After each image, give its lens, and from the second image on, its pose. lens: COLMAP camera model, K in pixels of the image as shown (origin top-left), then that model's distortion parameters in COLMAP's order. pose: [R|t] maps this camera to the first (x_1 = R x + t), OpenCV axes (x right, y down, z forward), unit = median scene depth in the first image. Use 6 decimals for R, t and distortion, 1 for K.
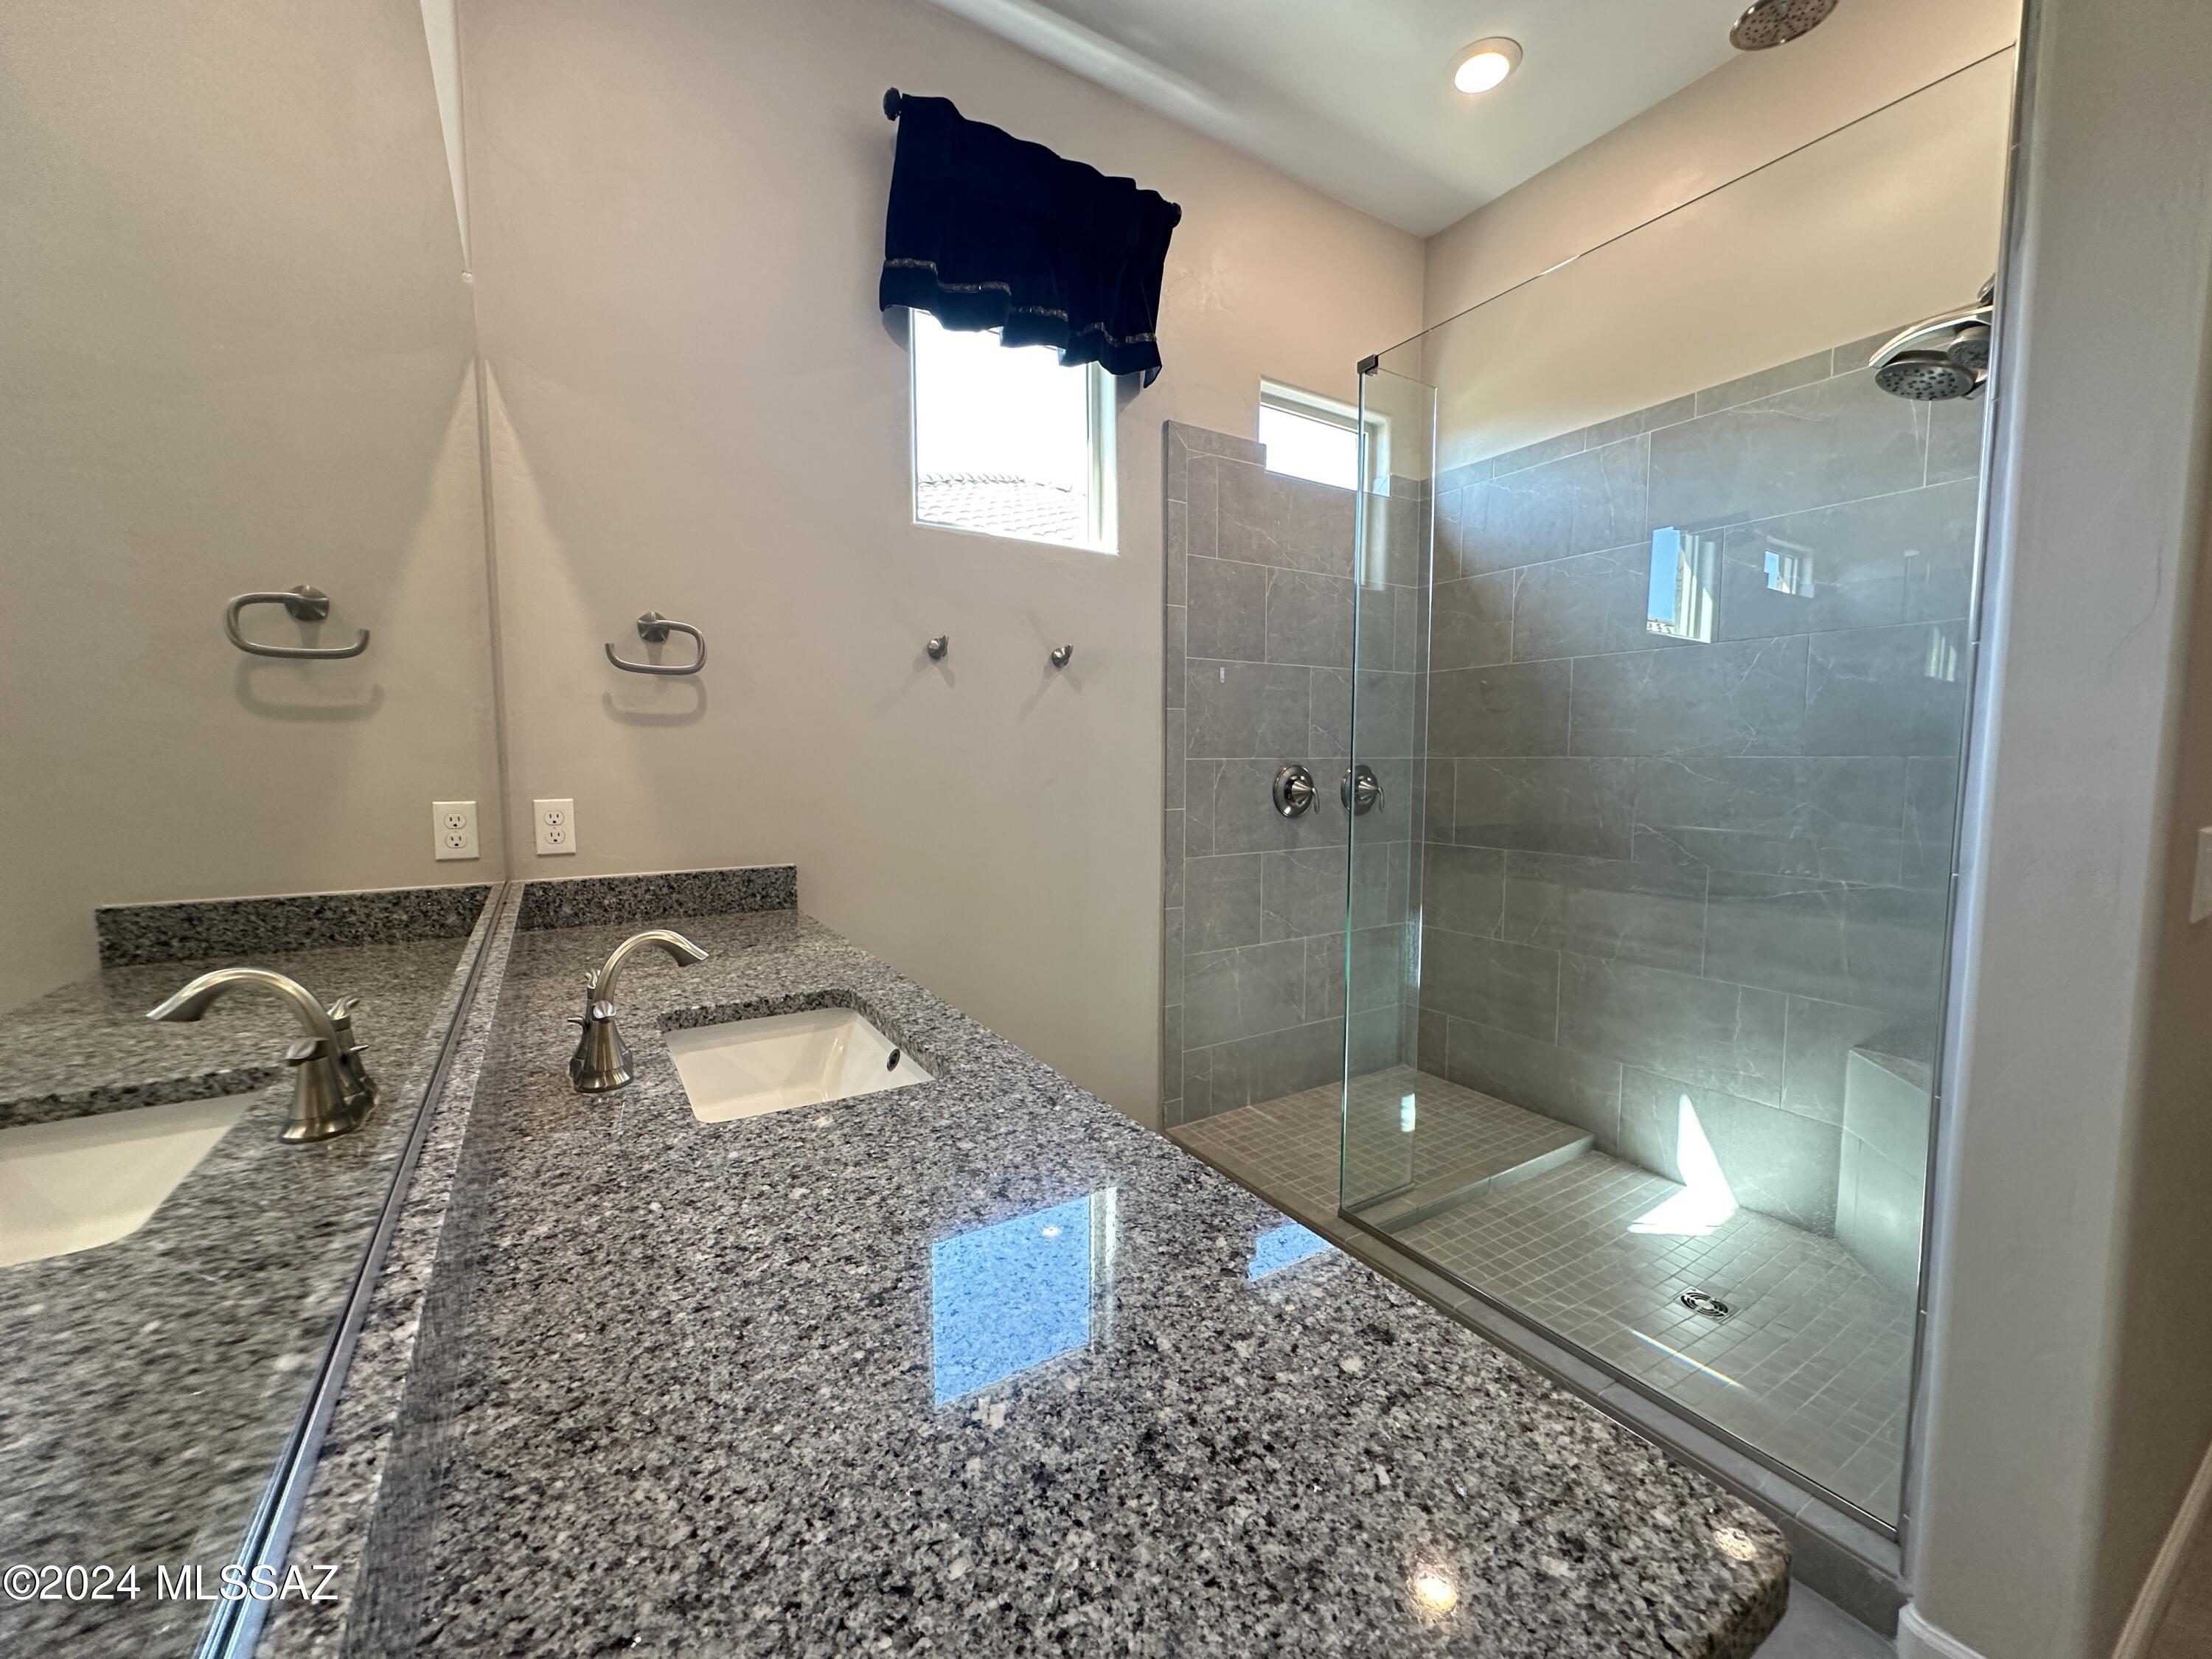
lens RADIAL K [[882.3, 0, 1104.7], [0, 882.3, 828.8], [0, 0, 1]] dist [-0.003672, 0.001237]
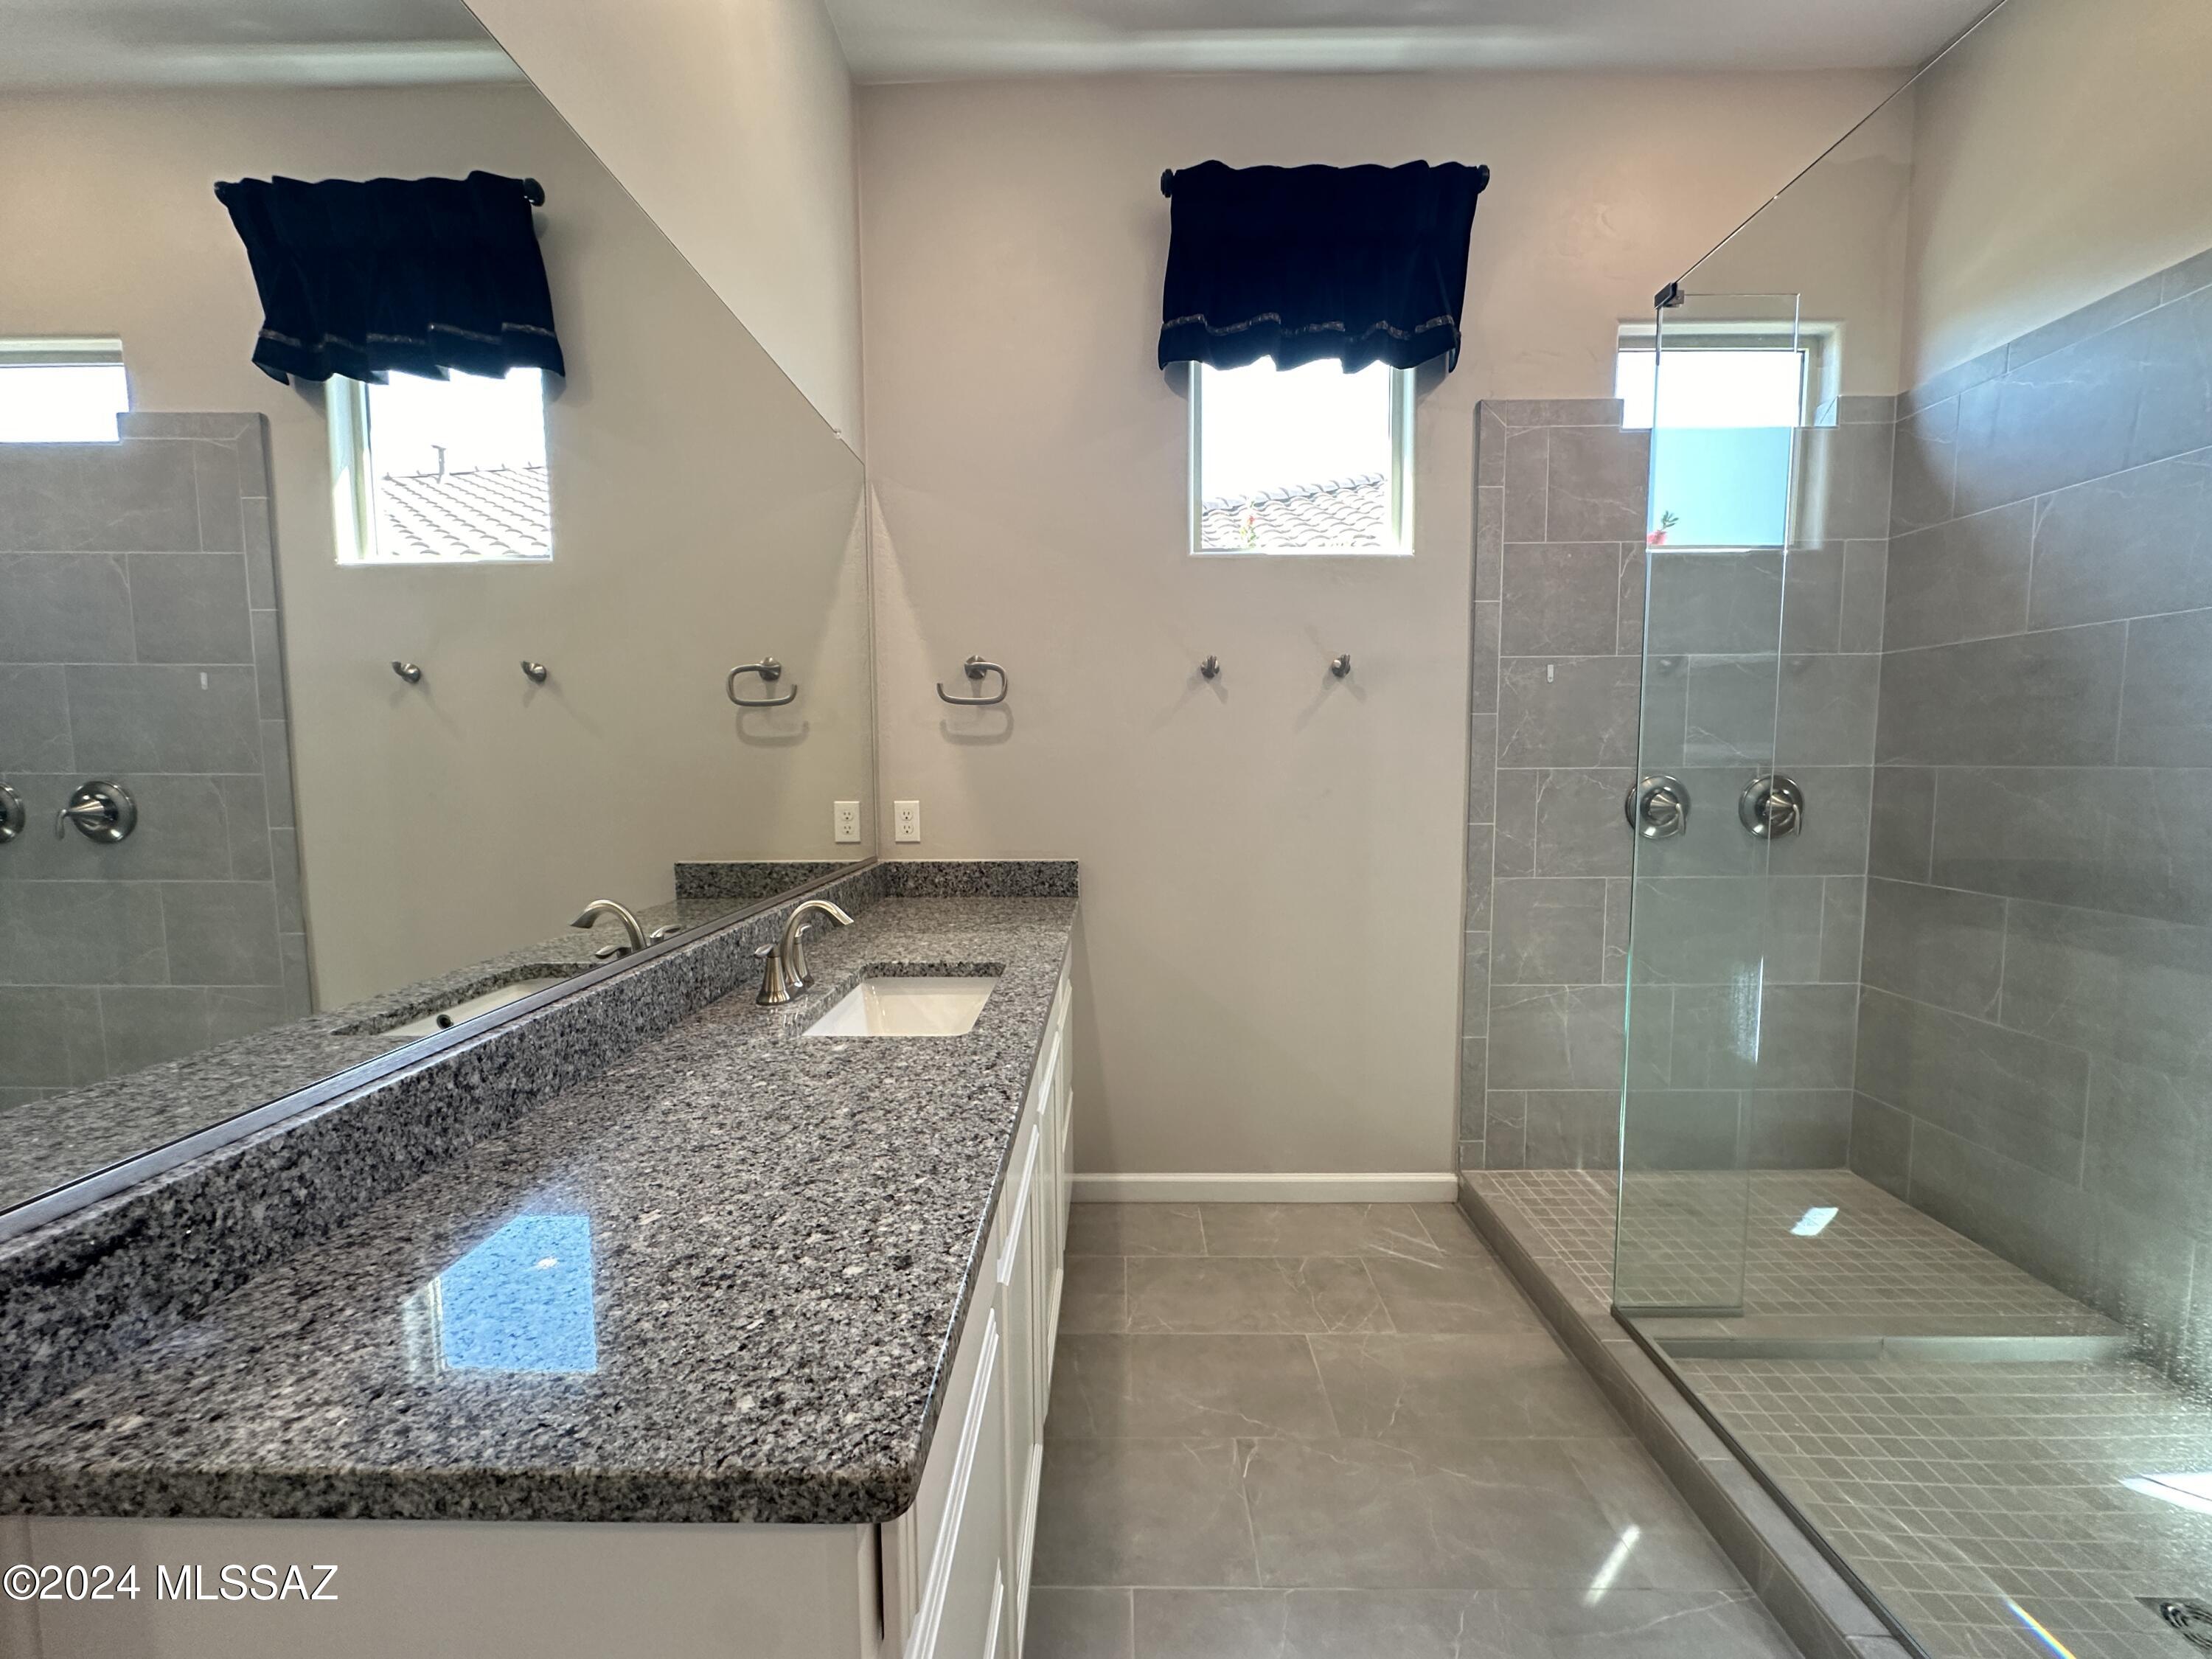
lens RADIAL K [[882.3, 0, 1104.7], [0, 882.3, 828.5], [0, 0, 1]] dist [-0.003672, 0.001237]
pose [[0.842315, 0.038620, -0.537600, 0.279215], [-0.038345, 0.999196, 0.011700, -0.014990], [0.537620, 0.010759, 0.843119, 0.022639]]
